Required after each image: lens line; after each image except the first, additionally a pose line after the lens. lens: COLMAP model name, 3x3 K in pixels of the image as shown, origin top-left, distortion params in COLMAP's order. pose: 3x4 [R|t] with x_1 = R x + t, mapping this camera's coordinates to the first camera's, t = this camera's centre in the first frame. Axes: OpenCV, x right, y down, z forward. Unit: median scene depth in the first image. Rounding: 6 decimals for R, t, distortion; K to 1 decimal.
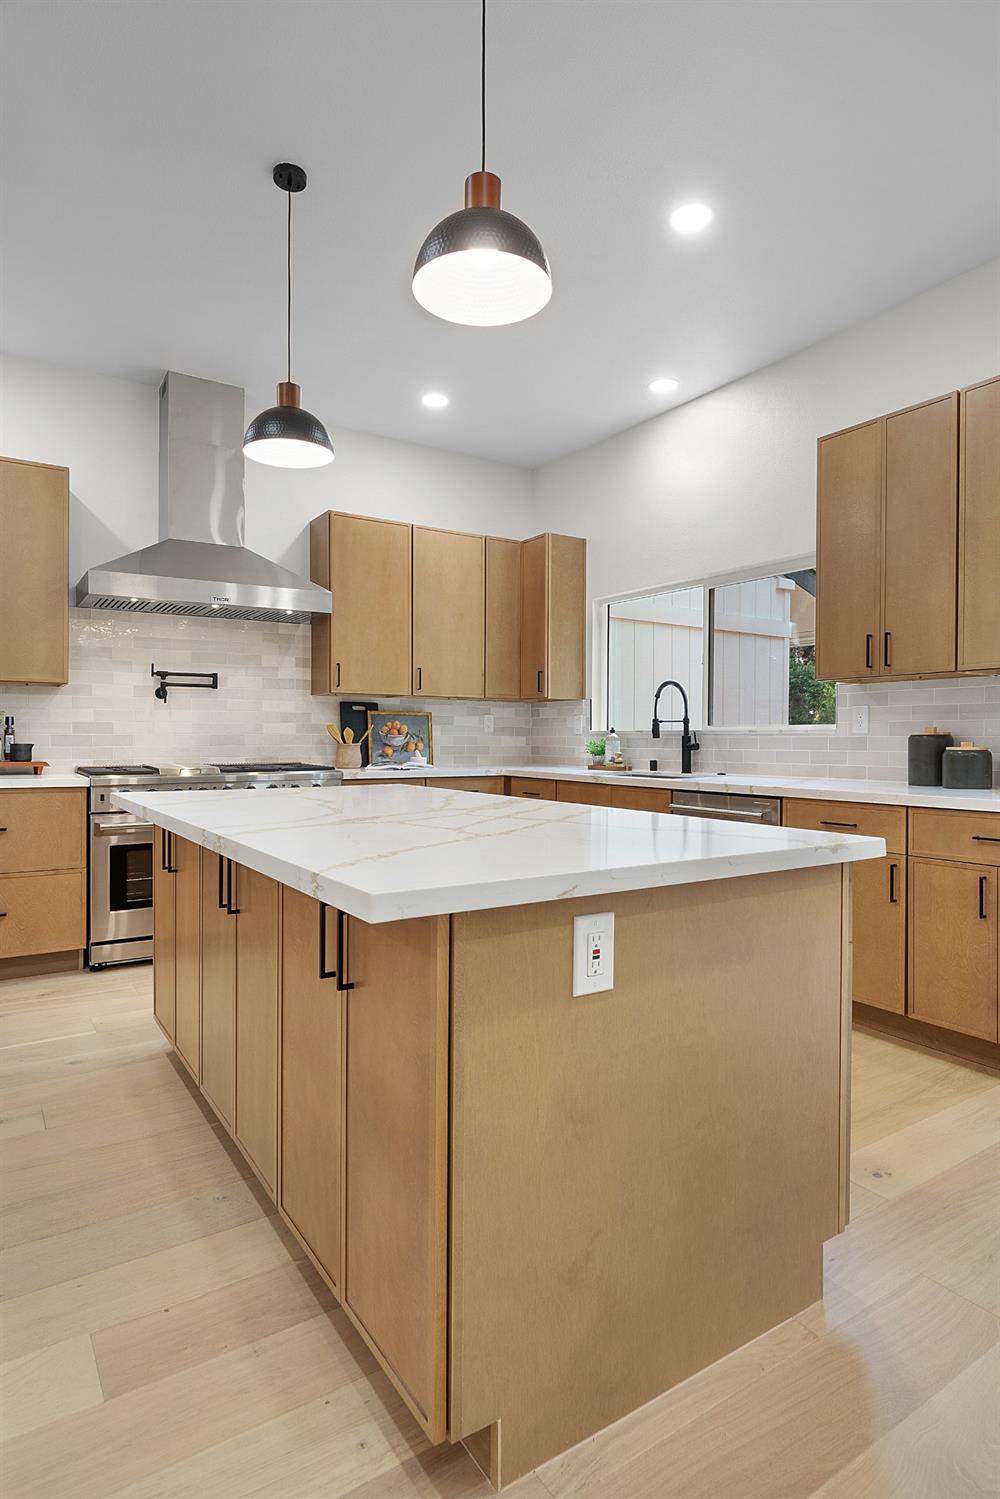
lens RADIAL K [[809.4, 0, 500.0], [0, 809.4, 749.5], [0, 0, 1]] dist [0.002837, -0.023863]
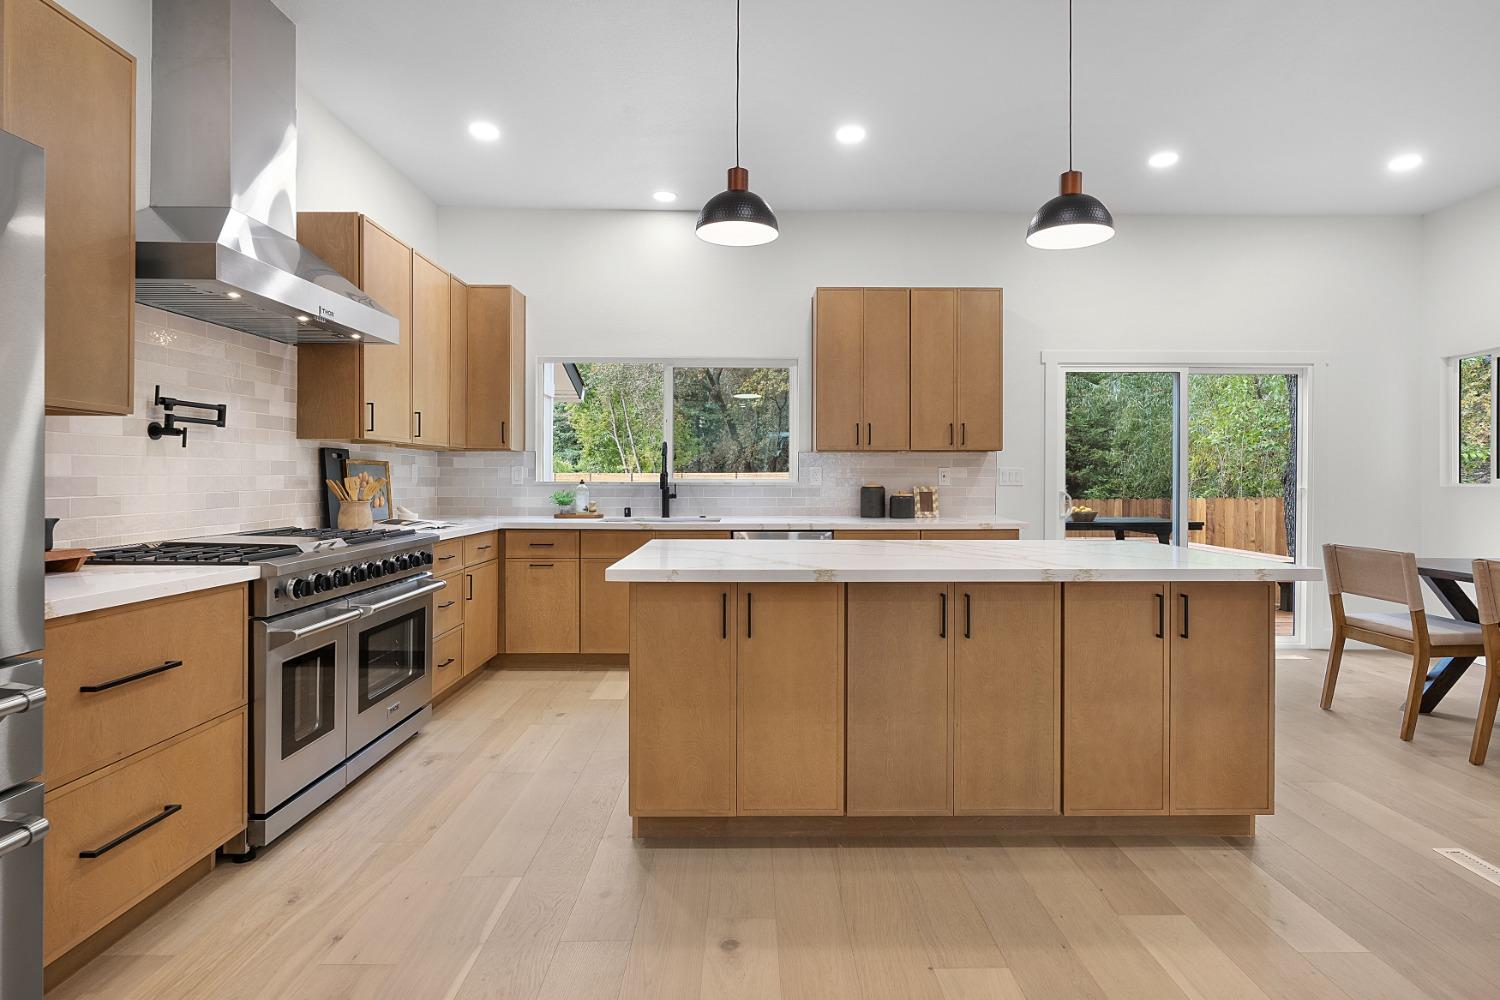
lens RADIAL K [[774.9, 0, 751.7], [0, 774.9, 478.5], [0, 0, 1]] dist [-0.015133, -0.000497]
pose [[0.537200, -0.003361, 0.843448, -0.685227], [0.011819, 0.999924, -0.003543, -0.023841], [-0.843372, 0.011872, 0.537199, 0.269079]]
